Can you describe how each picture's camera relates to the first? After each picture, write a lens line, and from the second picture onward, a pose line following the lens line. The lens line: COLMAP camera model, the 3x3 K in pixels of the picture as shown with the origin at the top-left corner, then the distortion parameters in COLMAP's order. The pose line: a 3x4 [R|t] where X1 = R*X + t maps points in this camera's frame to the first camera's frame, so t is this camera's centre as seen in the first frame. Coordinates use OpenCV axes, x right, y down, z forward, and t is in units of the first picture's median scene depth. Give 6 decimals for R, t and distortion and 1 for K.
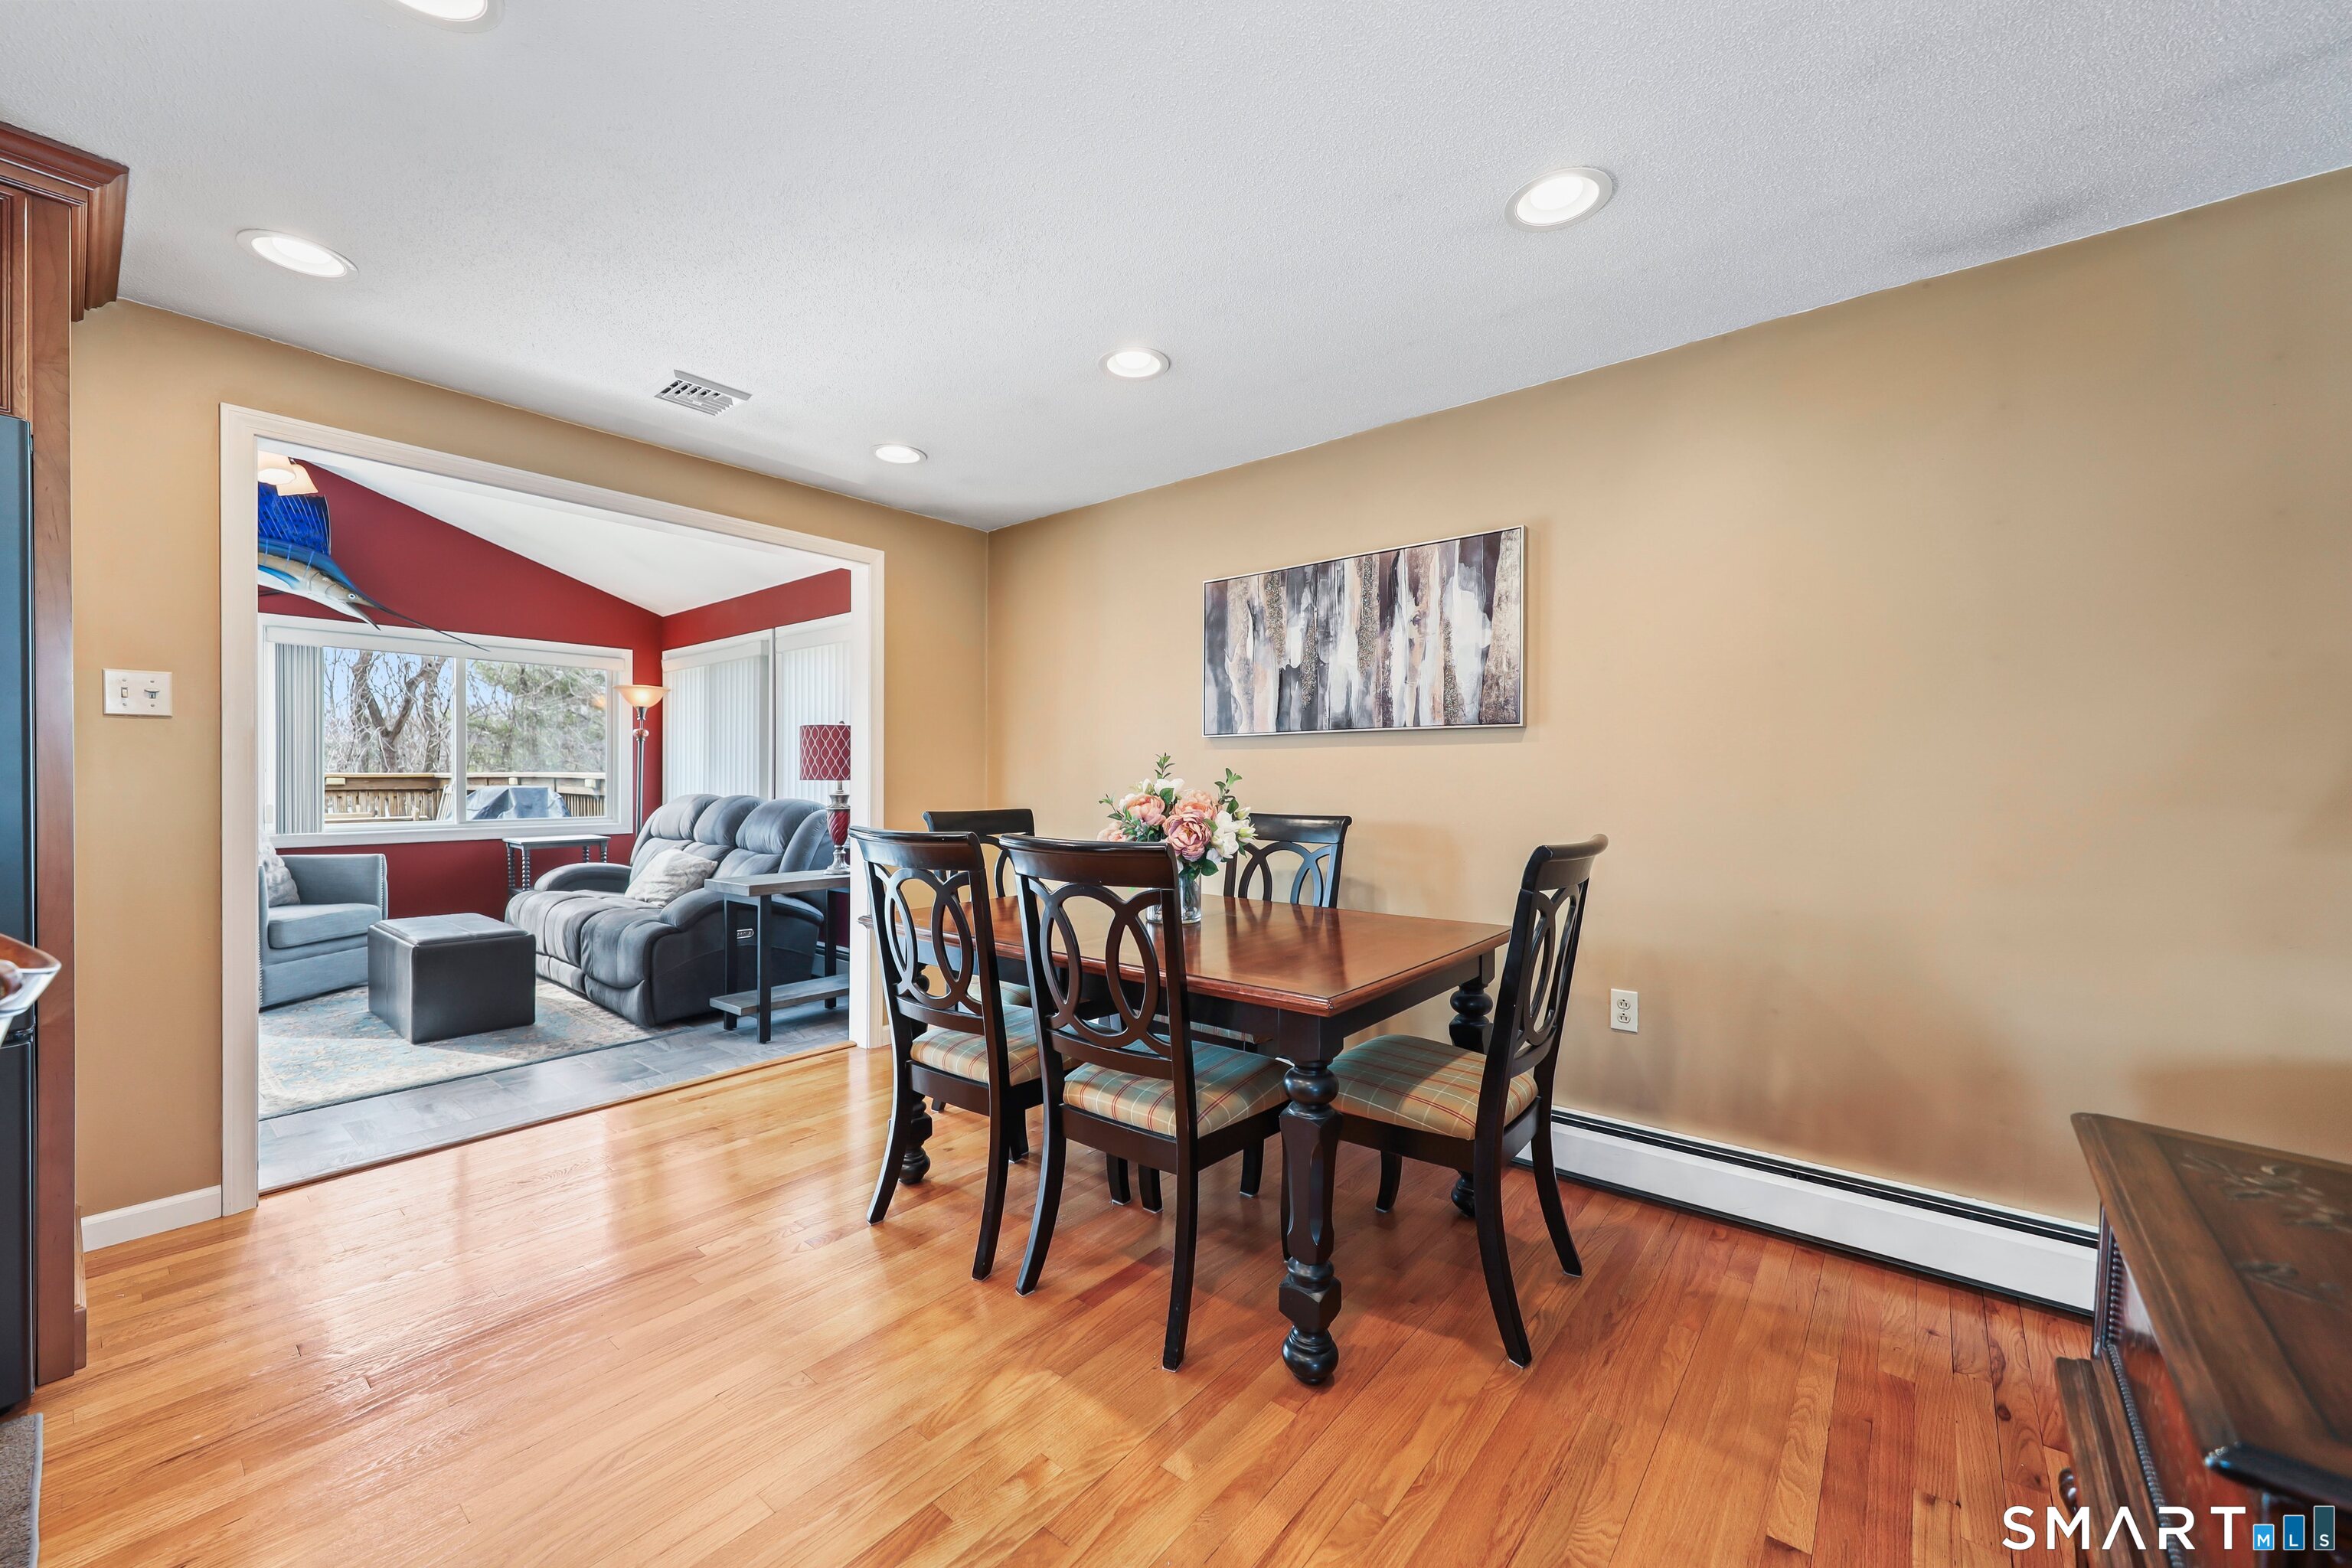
lens RADIAL K [[897.4, 0, 1187.8], [0, 897.4, 782.9], [0, 0, 1]] dist [0.001643, -0.000012]
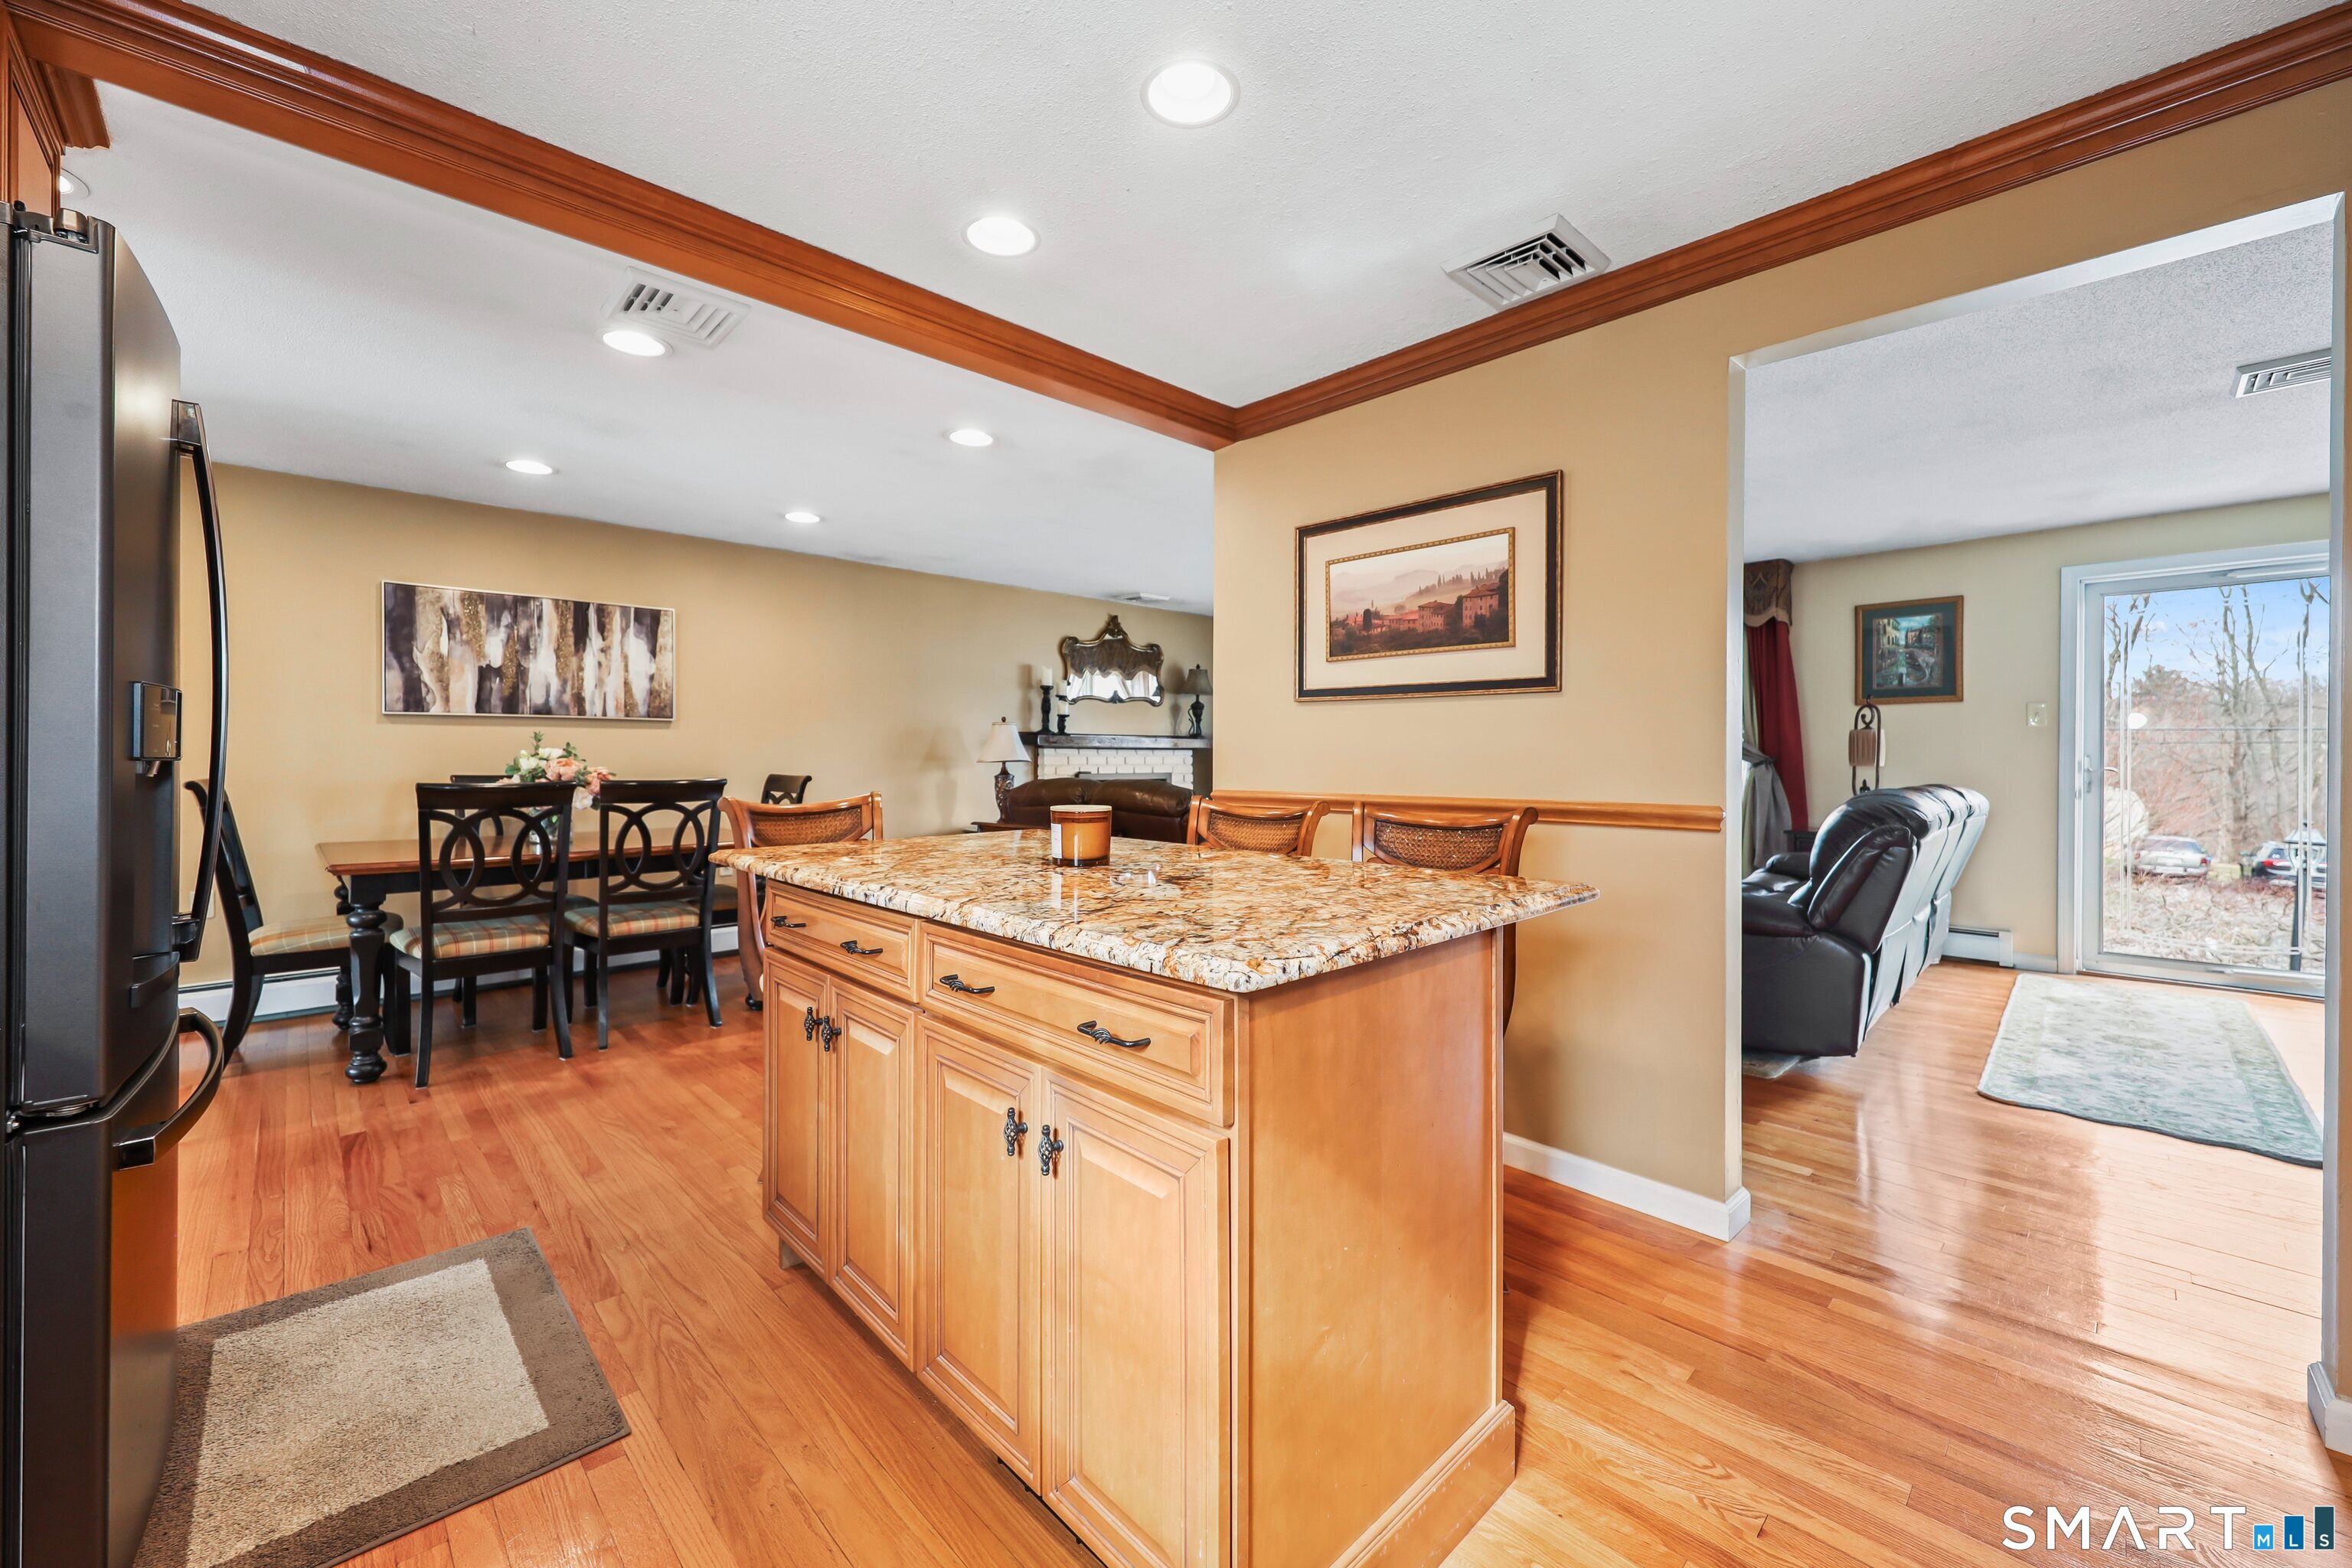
lens RADIAL K [[897.4, 0, 1155.5], [0, 897.4, 748.8], [0, 0, 1]] dist [0.001643, -0.000012]
pose [[0.118847, 0.004814, 0.992901, -1.096264], [0.004579, 0.999975, -0.005397, 0.007255], [-0.992902, 0.005188, 0.118822, -0.154095]]
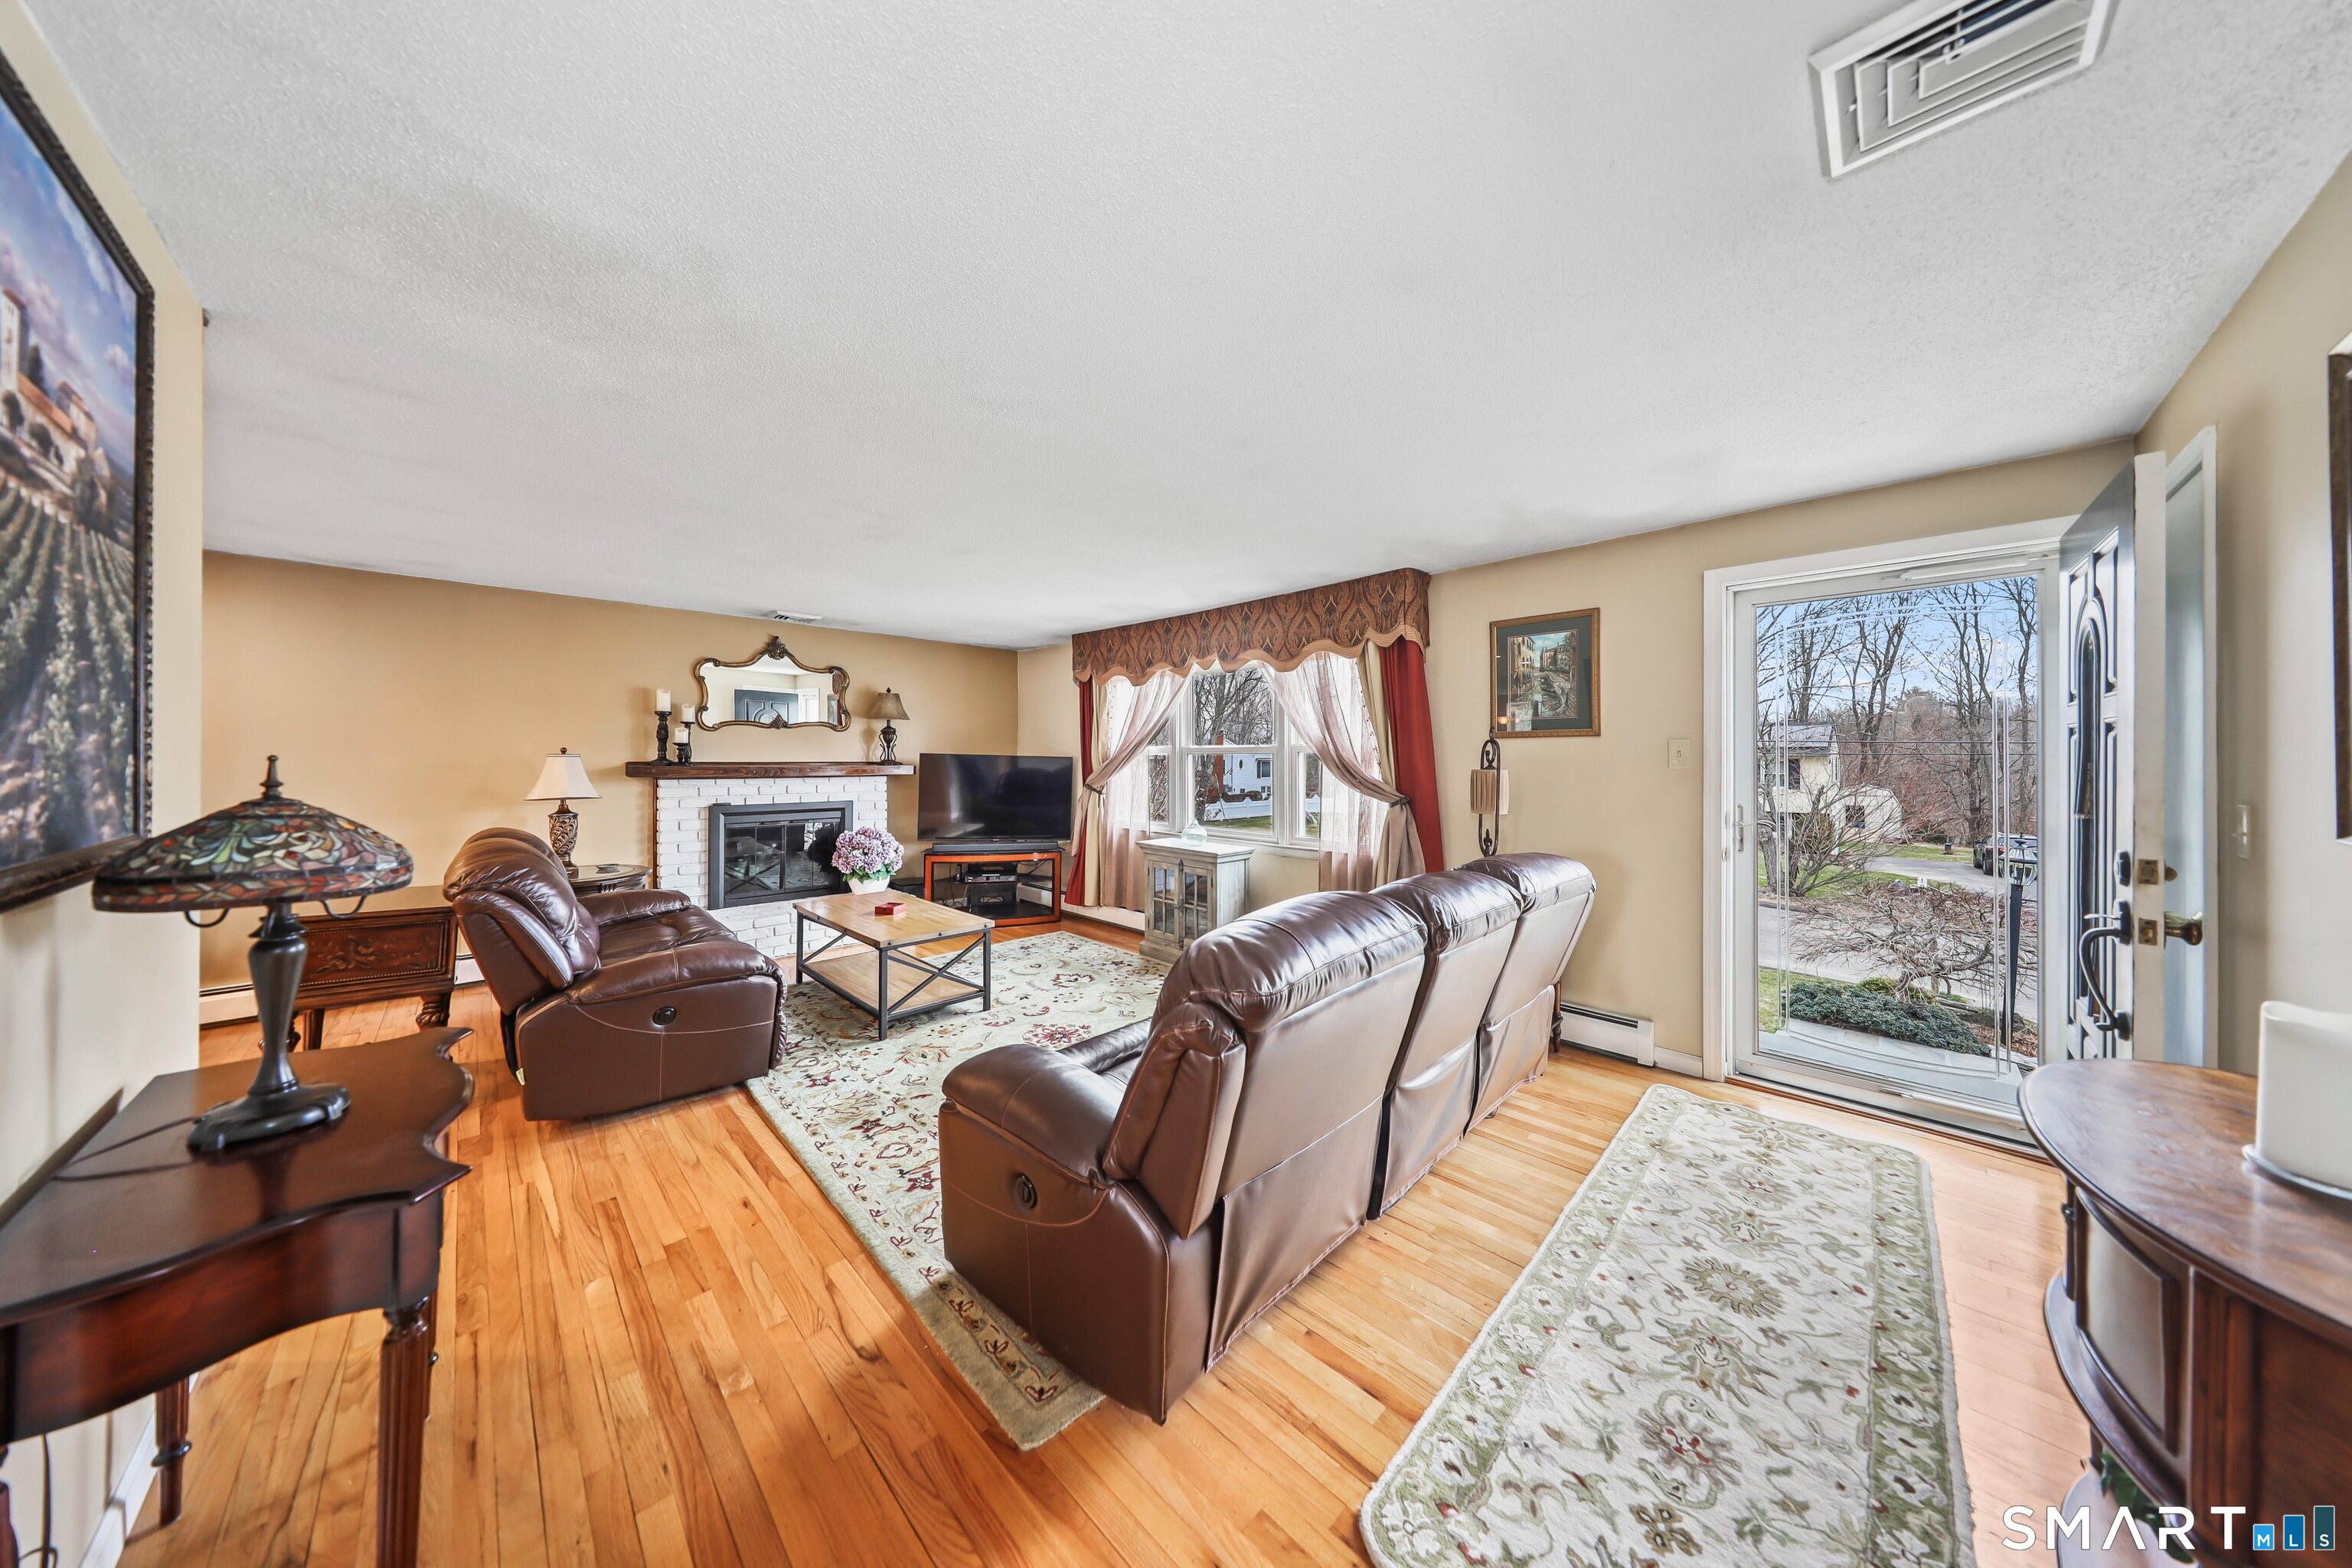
lens RADIAL K [[693.5, 0, 1150.2], [0, 693.5, 744.9], [0, 0, 1]] dist [-0.001309, 0.000129]
pose [[0.114726, 0.012721, 0.993316, -0.436153], [0.004130, 0.999903, -0.013282, -0.053852], [-0.993389, 0.005626, 0.114663, -0.842094]]
